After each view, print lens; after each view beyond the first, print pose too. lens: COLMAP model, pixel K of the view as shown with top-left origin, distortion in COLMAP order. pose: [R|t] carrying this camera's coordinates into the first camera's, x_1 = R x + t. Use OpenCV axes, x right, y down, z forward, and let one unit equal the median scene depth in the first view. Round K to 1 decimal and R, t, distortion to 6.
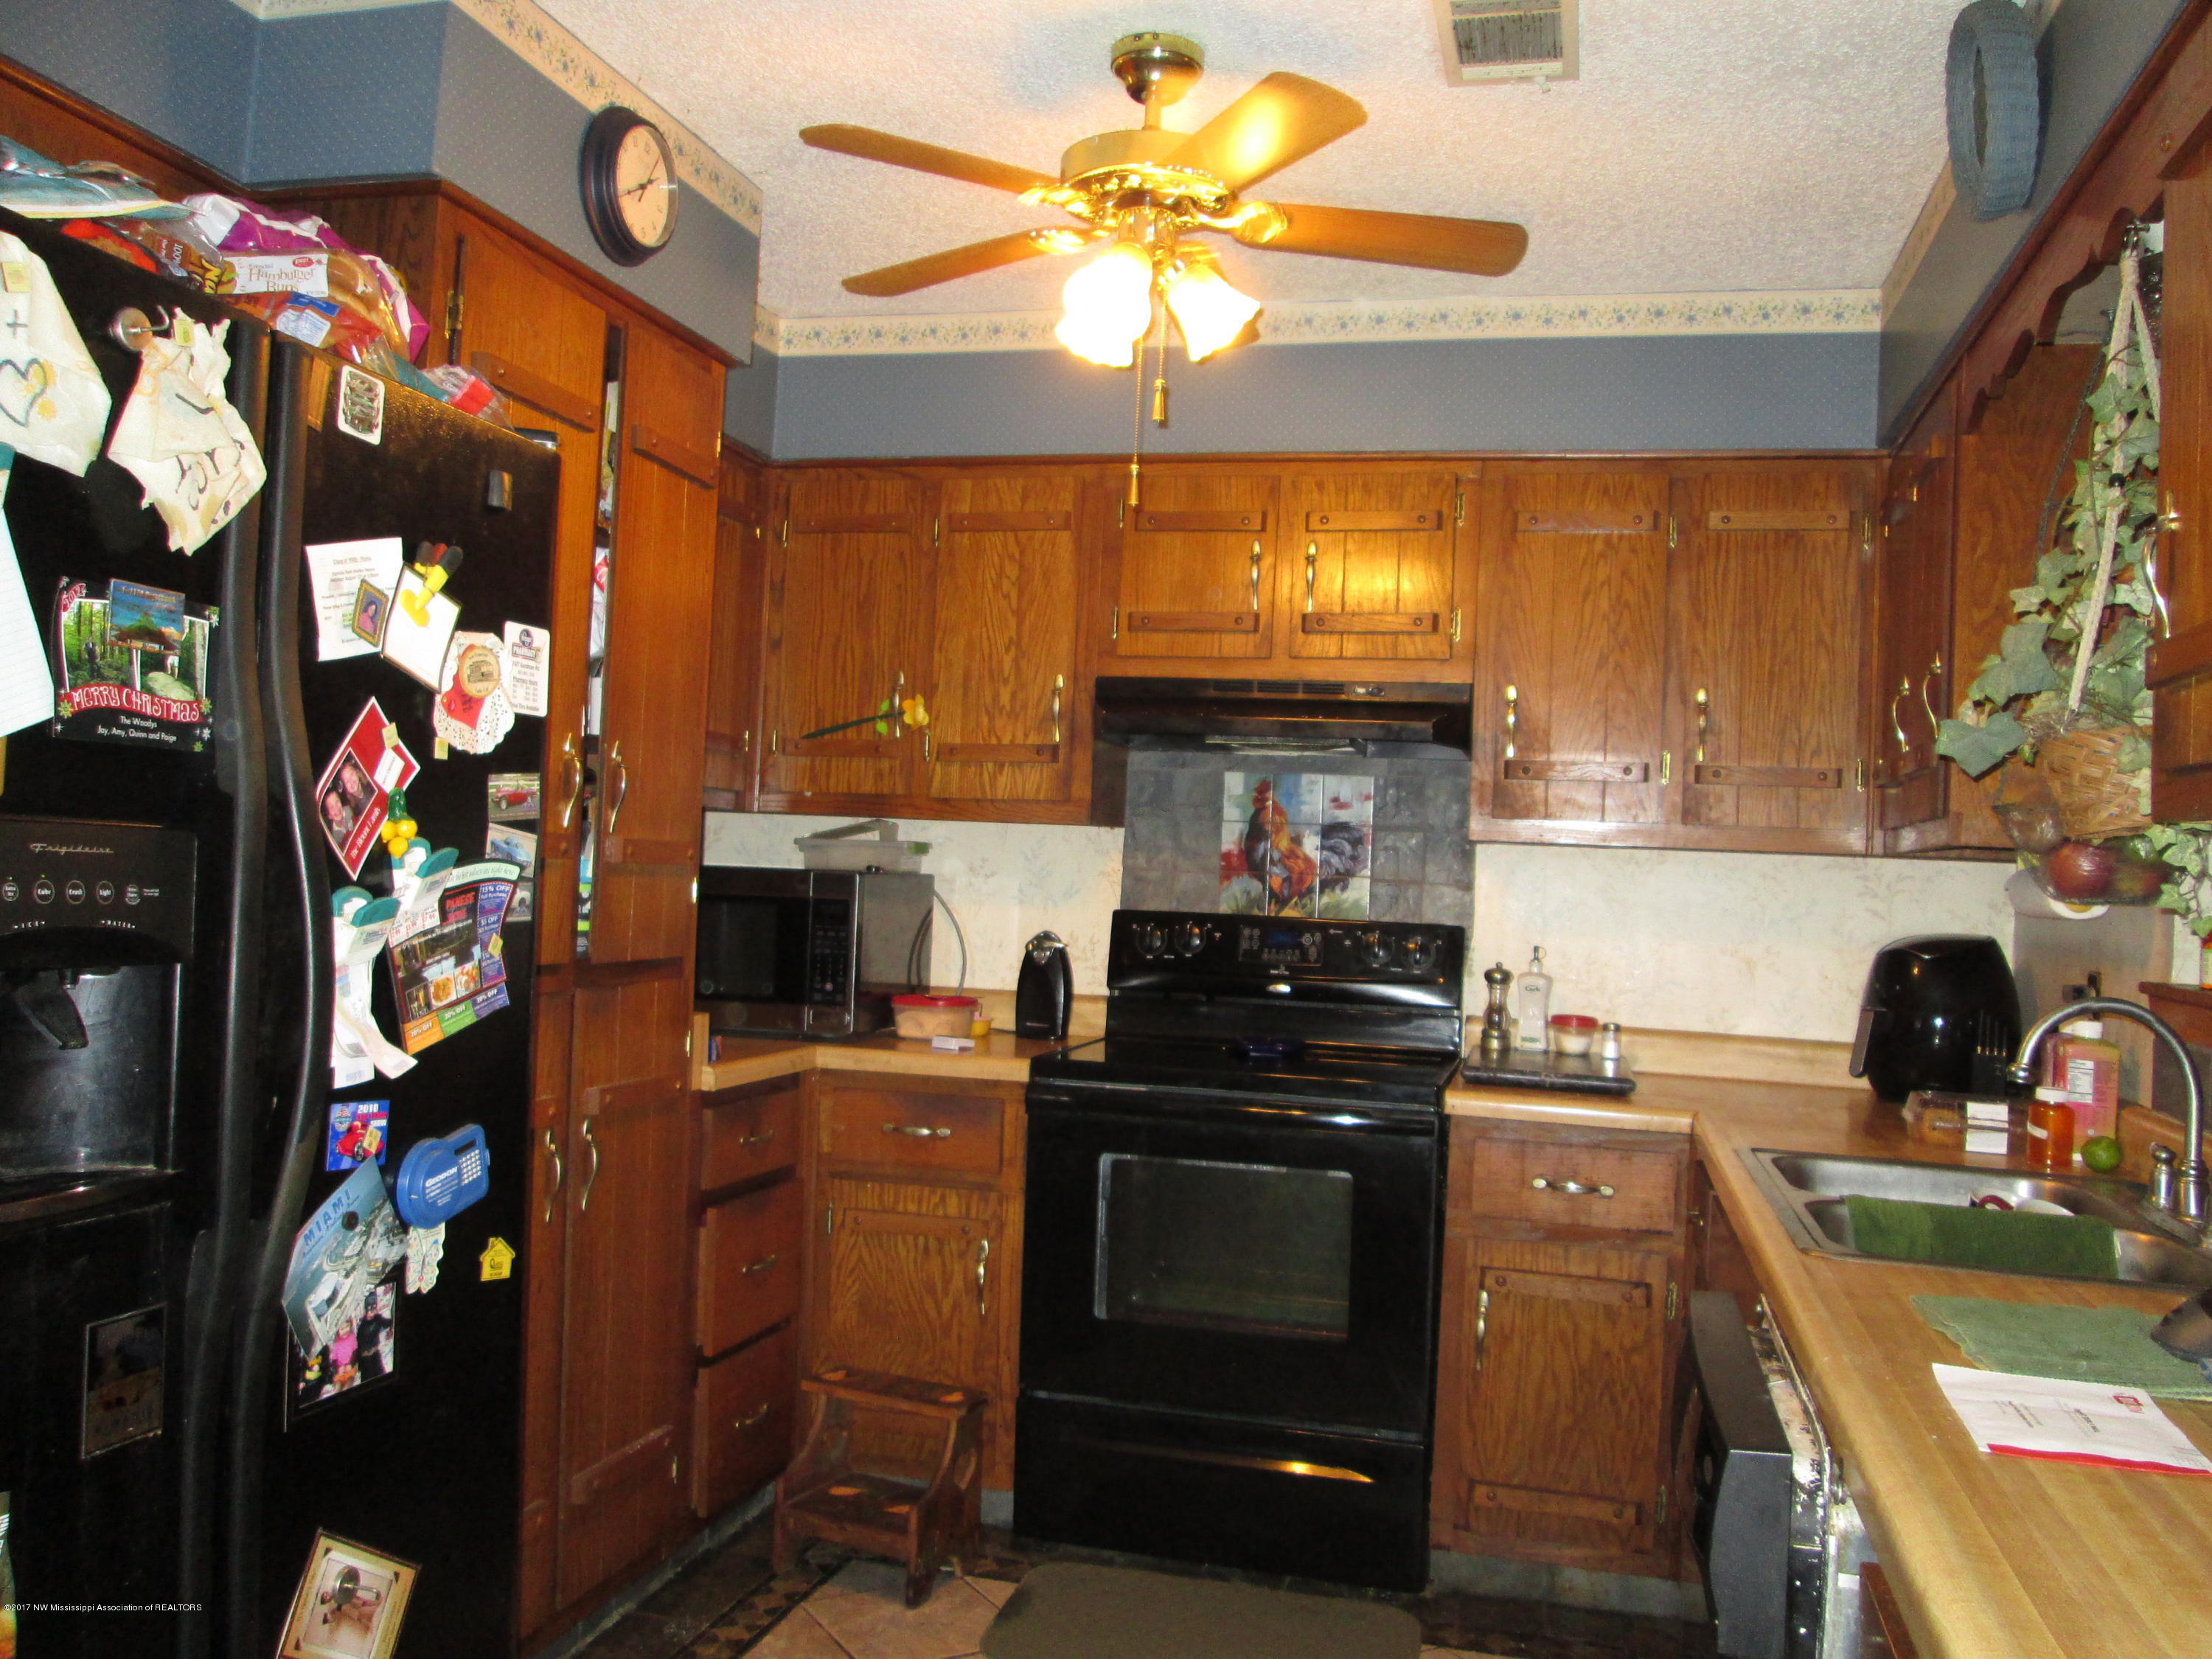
lens RADIAL K [[1840.9, 0, 1108.2], [0, 1840.9, 831.2], [0, 0, 1]] dist [-0.056199, 0.022811]
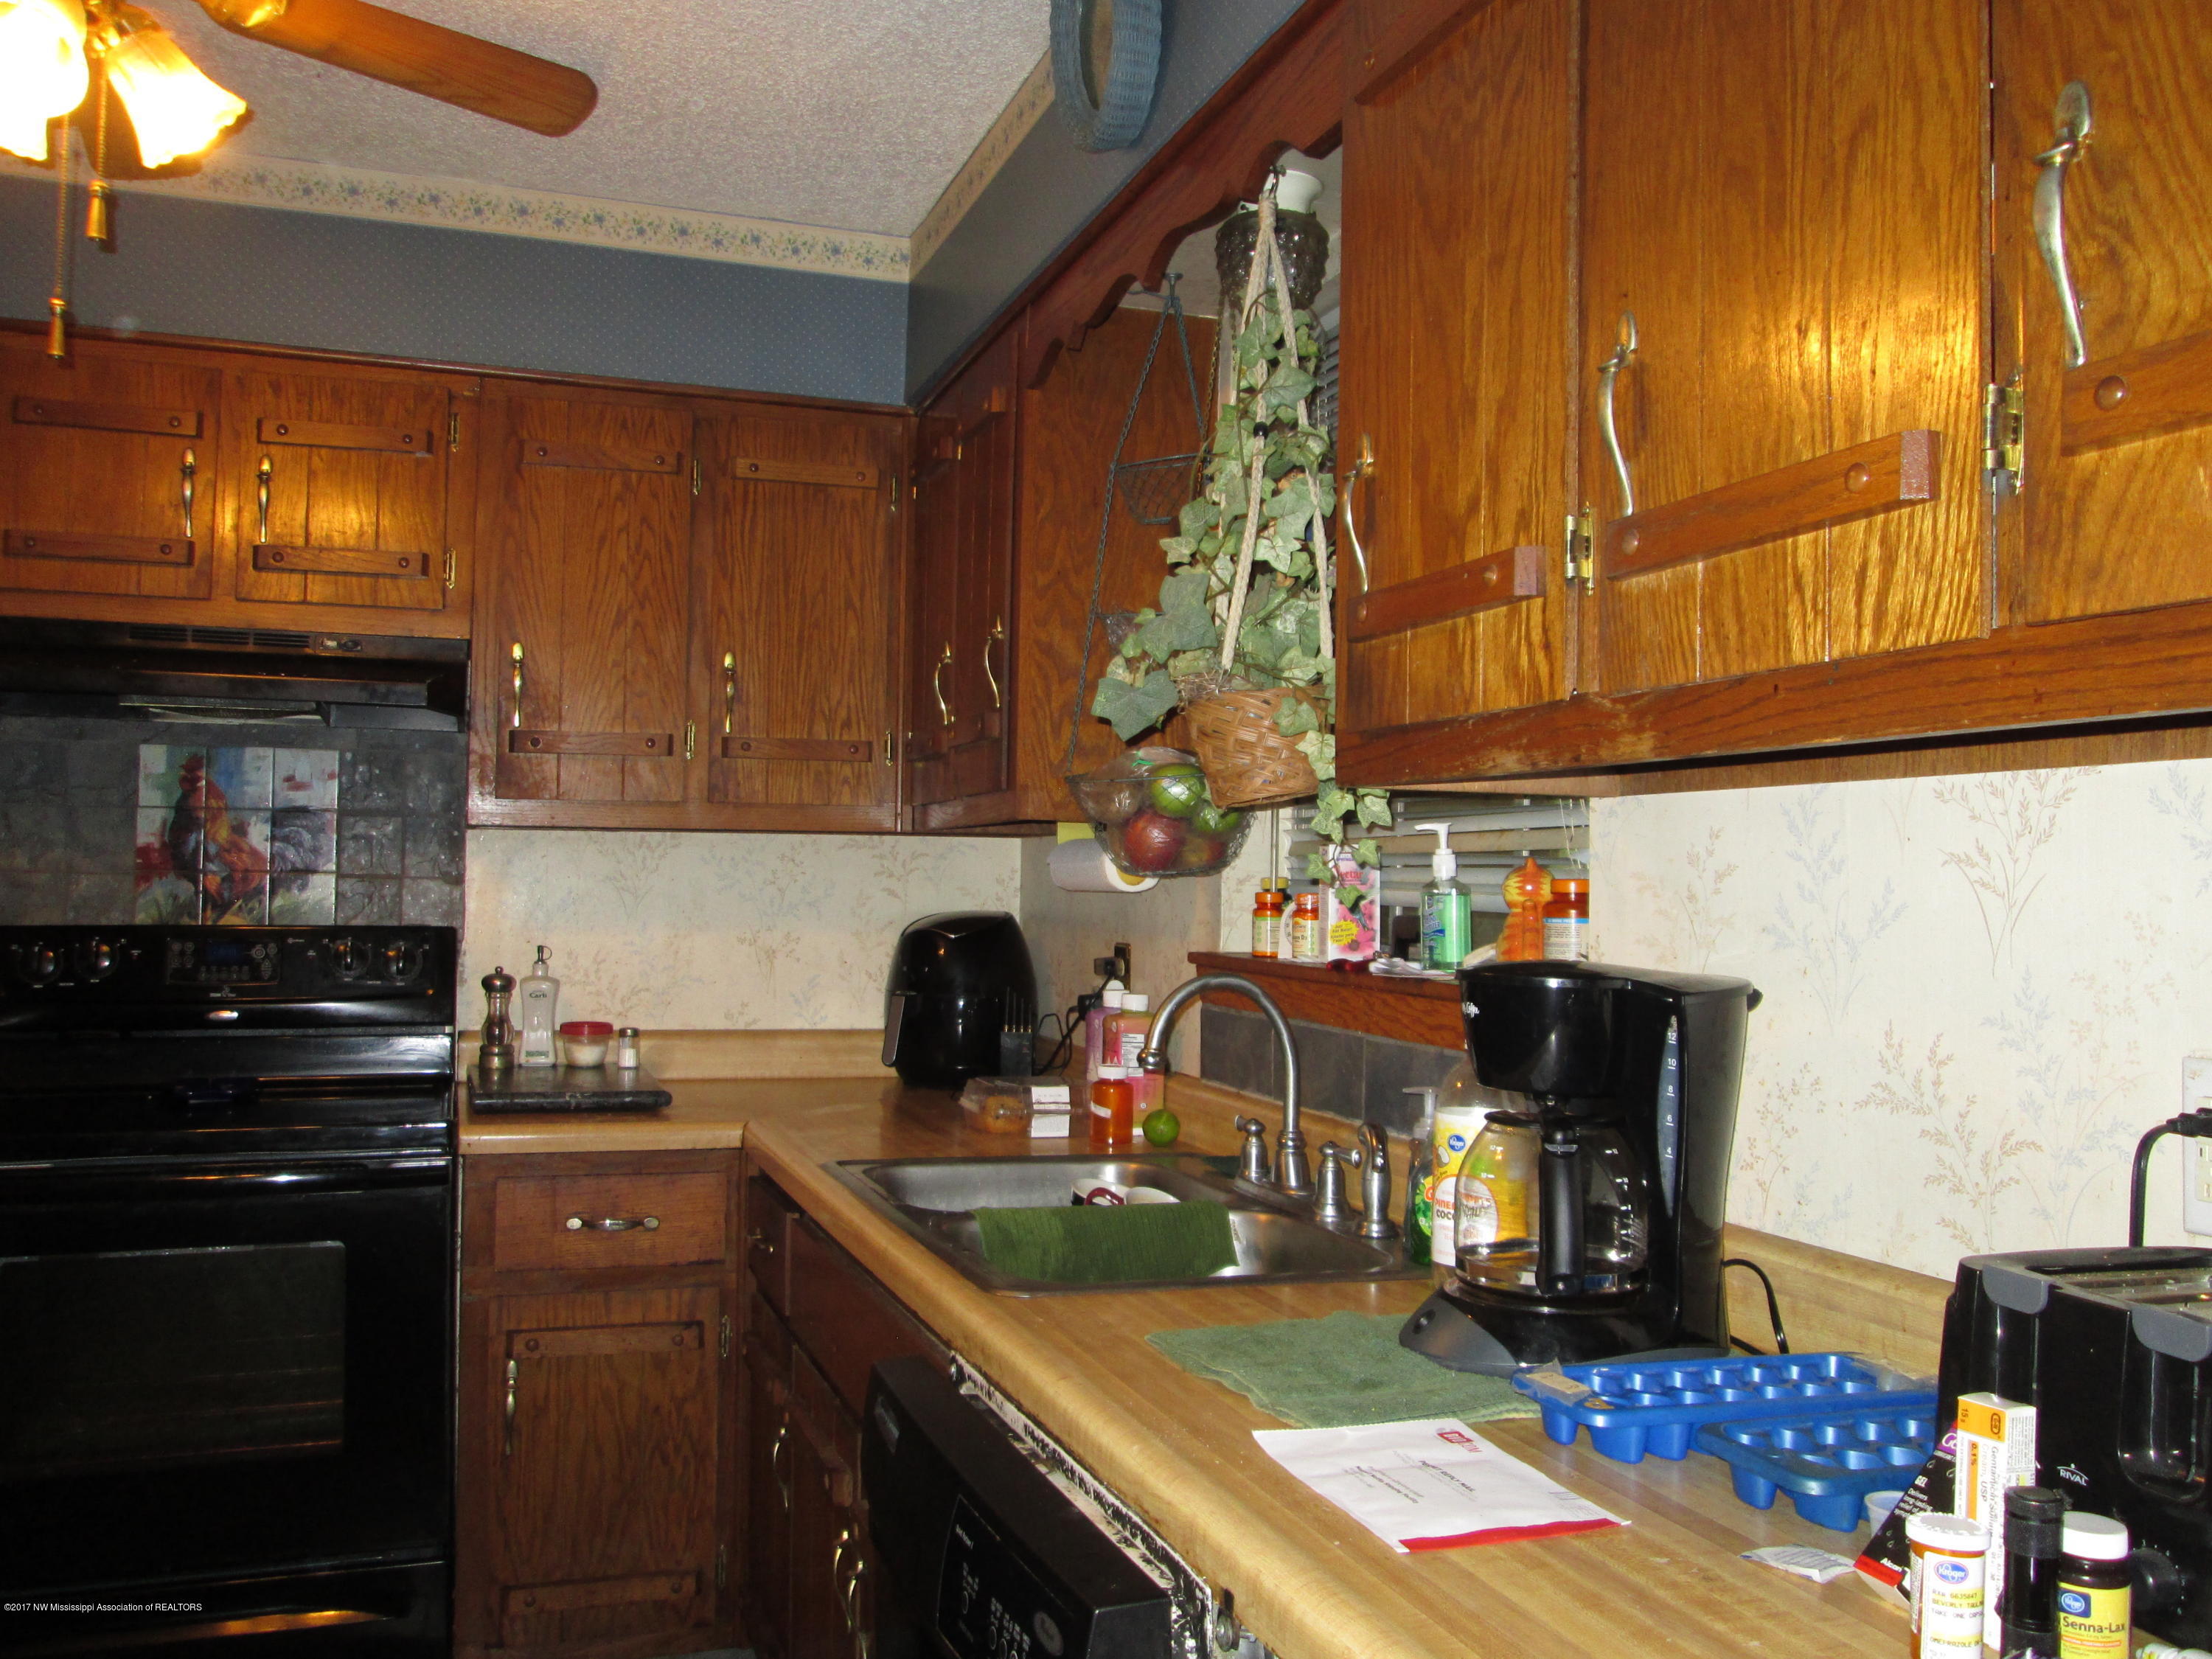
lens RADIAL K [[1840.9, 0, 1100.4], [0, 1840.9, 812.7], [0, 0, 1]] dist [-0.056199, 0.022811]
pose [[0.831496, -0.015237, 0.555322, -0.030797], [0.016497, 0.999860, 0.002734, 0.001951], [-0.555286, 0.006888, 0.831631, 0.150859]]
